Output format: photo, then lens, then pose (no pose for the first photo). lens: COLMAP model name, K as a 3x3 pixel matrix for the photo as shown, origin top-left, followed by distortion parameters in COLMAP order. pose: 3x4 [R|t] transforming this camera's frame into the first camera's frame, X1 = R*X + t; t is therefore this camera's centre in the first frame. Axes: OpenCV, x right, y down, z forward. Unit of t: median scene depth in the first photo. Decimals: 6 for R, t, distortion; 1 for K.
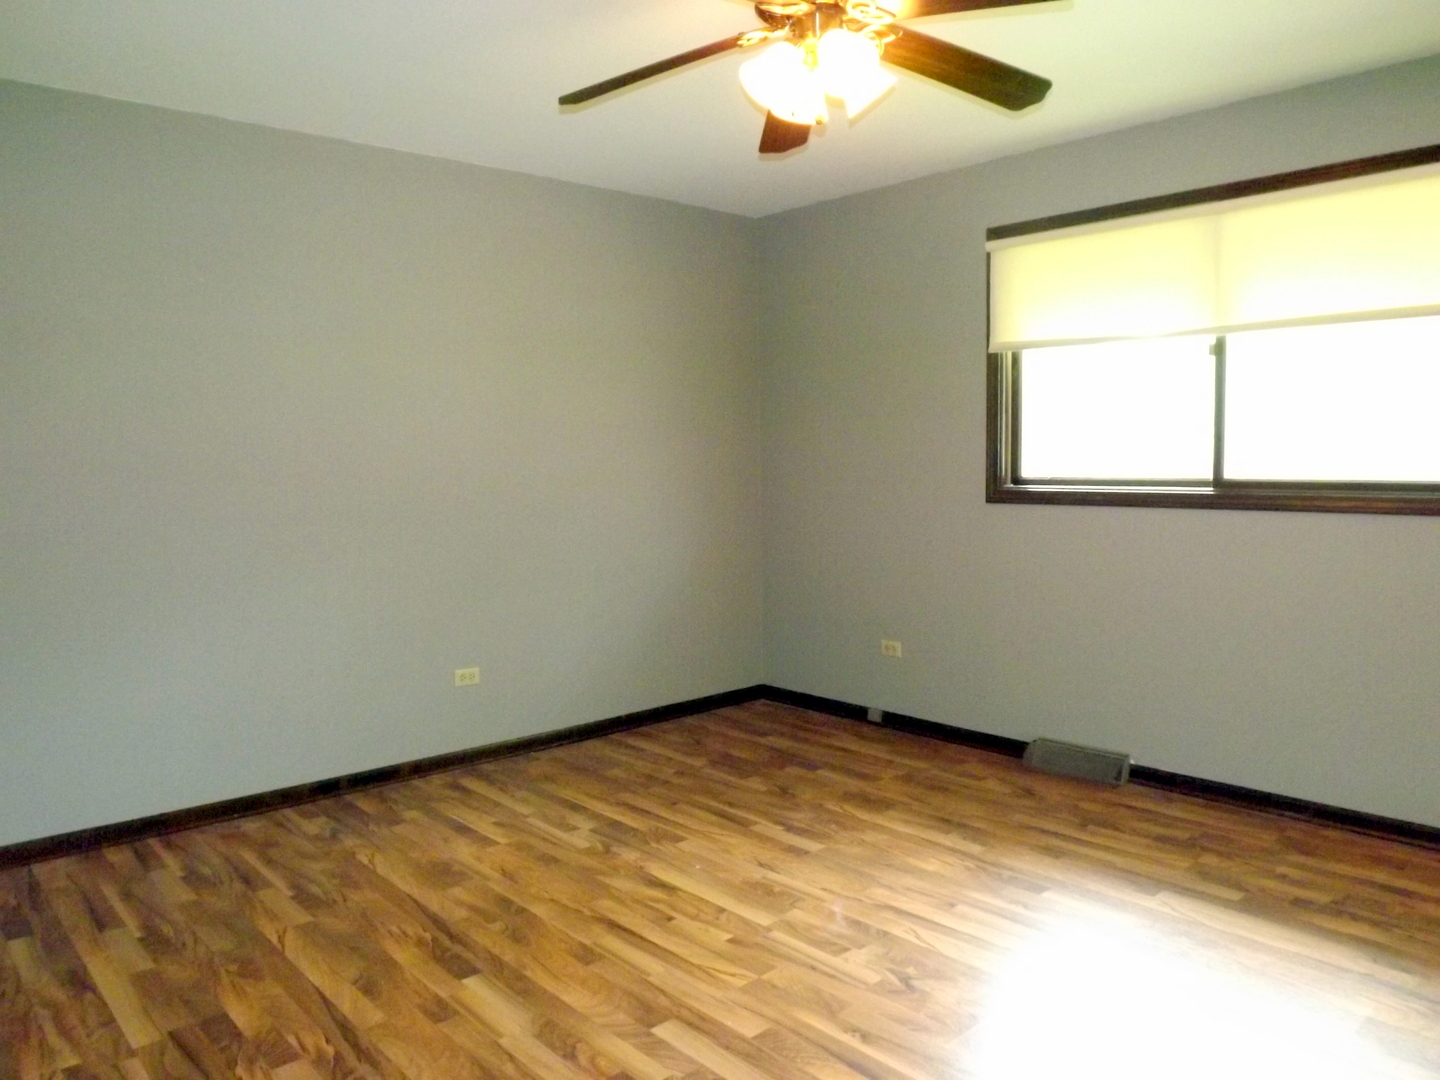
lens RADIAL K [[1049.9, 0, 696.4], [0, 1049.9, 528.6], [0, 0, 1]] dist [-0.046961, 0.002396]
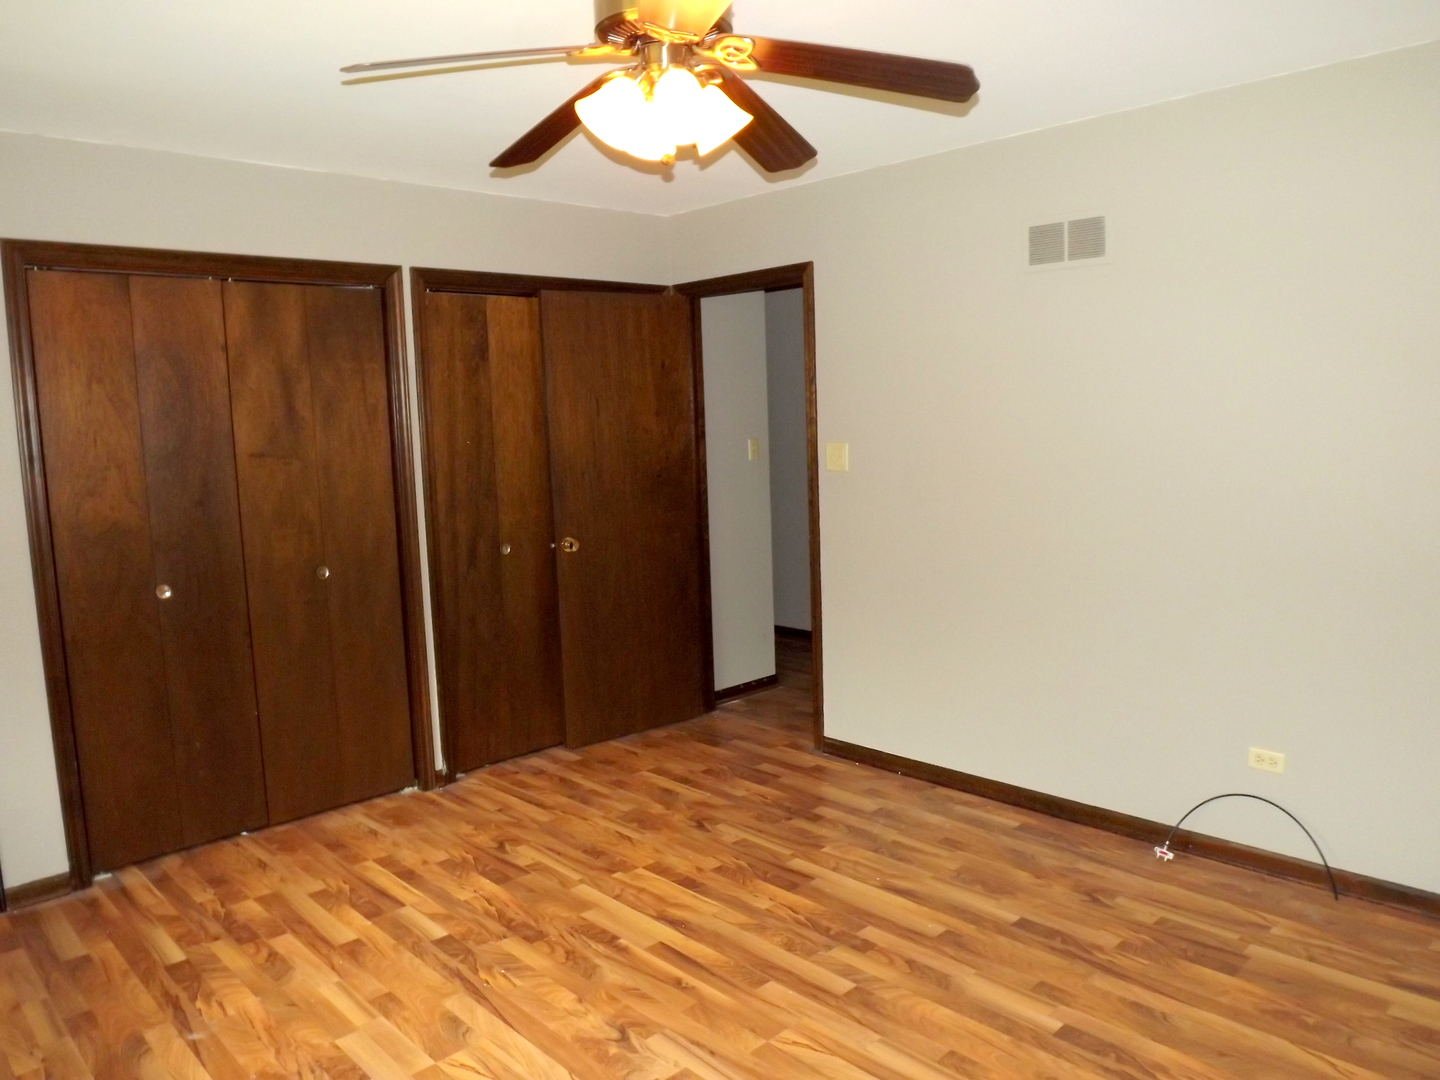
lens RADIAL K [[1049.9, 0, 696.4], [0, 1049.9, 528.6], [0, 0, 1]] dist [-0.046961, 0.002396]
pose [[-0.998698, 0.044809, -0.024401, 0.135307], [0.039672, 0.982703, 0.180888, -0.237598], [0.032084, 0.179684, -0.983201, 1.945135]]
